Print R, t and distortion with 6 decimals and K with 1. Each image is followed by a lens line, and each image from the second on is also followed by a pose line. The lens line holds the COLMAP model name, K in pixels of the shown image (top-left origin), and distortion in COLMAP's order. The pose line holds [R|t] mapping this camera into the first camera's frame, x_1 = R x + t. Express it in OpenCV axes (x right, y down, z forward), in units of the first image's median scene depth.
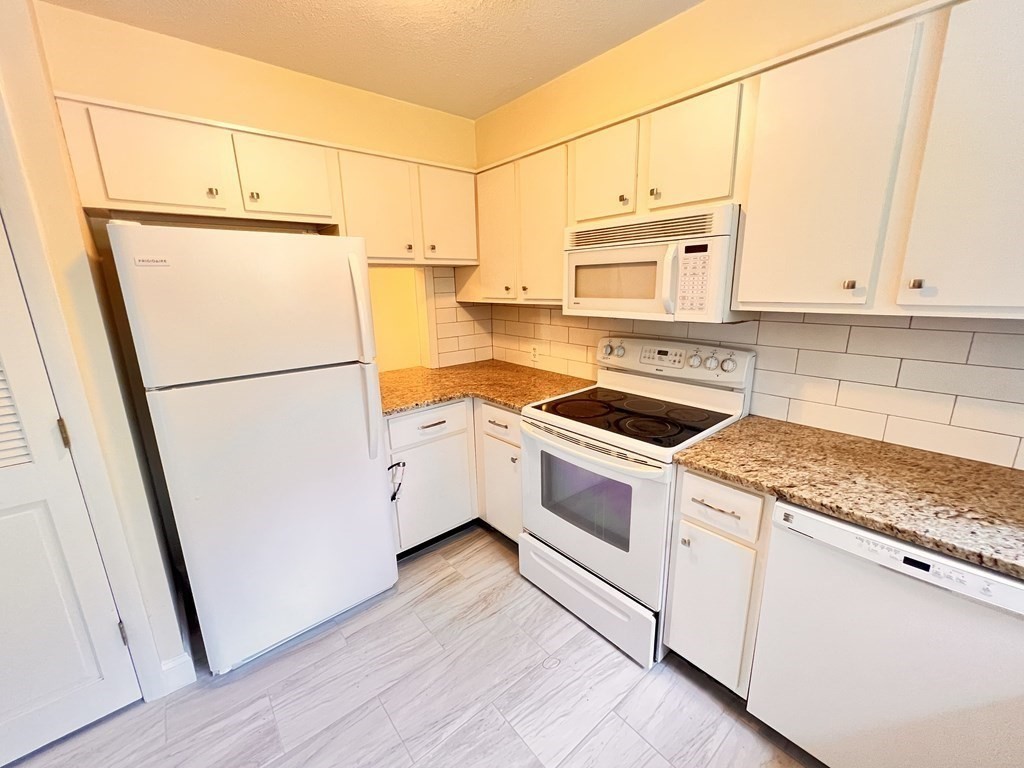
lens RADIAL K [[419.8, 0, 512.4], [0, 419.8, 385.9], [0, 0, 1]] dist [-0.000619, 0.000164]
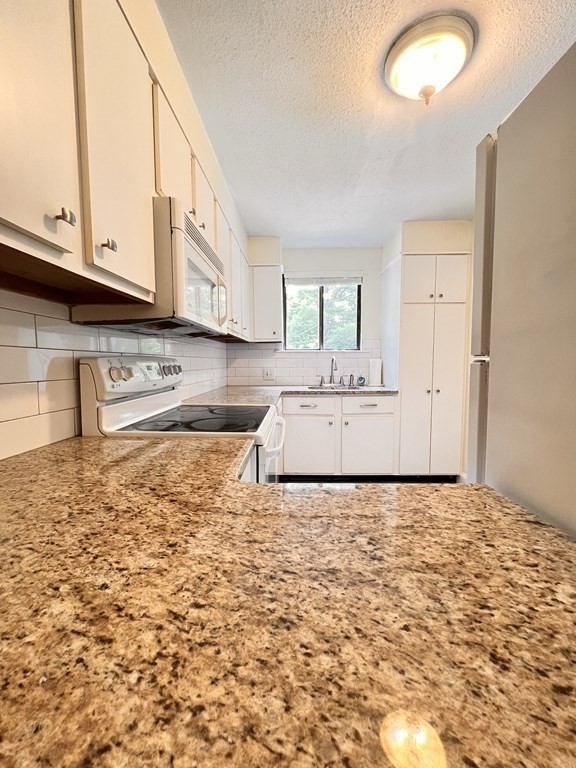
lens RADIAL K [[314.9, 0, 285.4], [0, 314.9, 384.5], [0, 0, 1]] dist [-0.000619, 0.000164]
pose [[-0.741871, -0.023334, 0.670137, -0.462812], [0.180375, 0.955613, 0.232958, -0.190852], [-0.645827, 0.293701, -0.704732, 1.617732]]
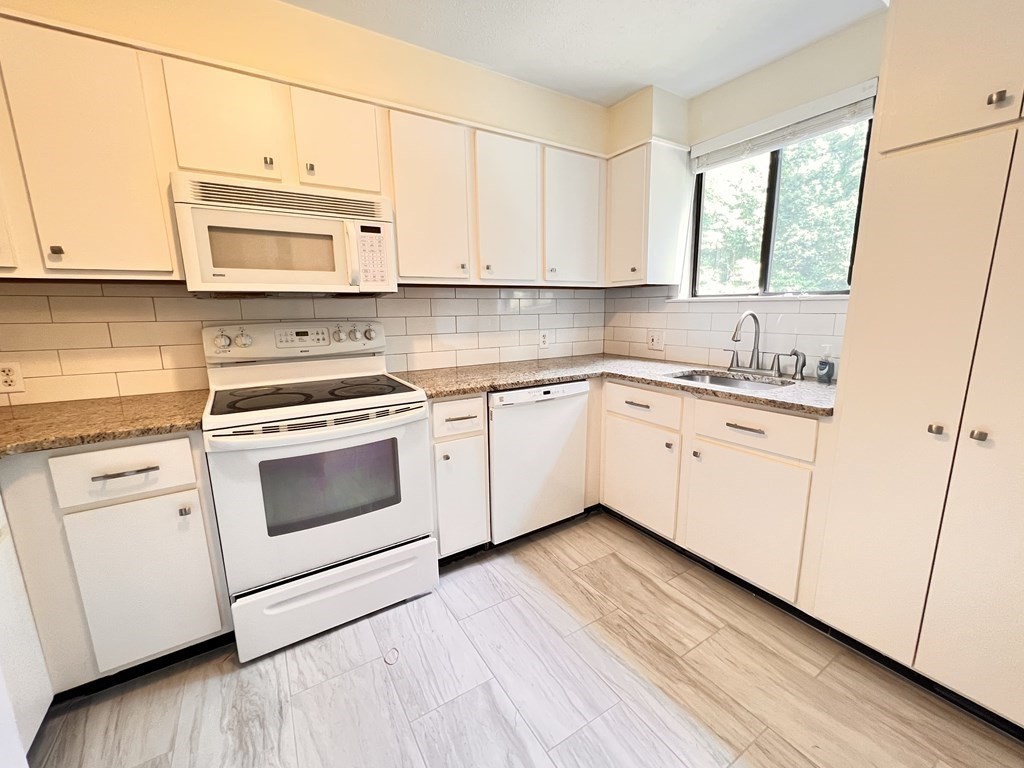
lens RADIAL K [[419.8, 0, 514.4], [0, 419.8, 384.6], [0, 0, 1]] dist [-0.000619, 0.000164]
pose [[0.133741, -0.160936, 0.977861, -0.680934], [0.246885, 0.961027, 0.124399, 0.044828], [-0.959771, 0.224783, 0.168261, 0.465476]]
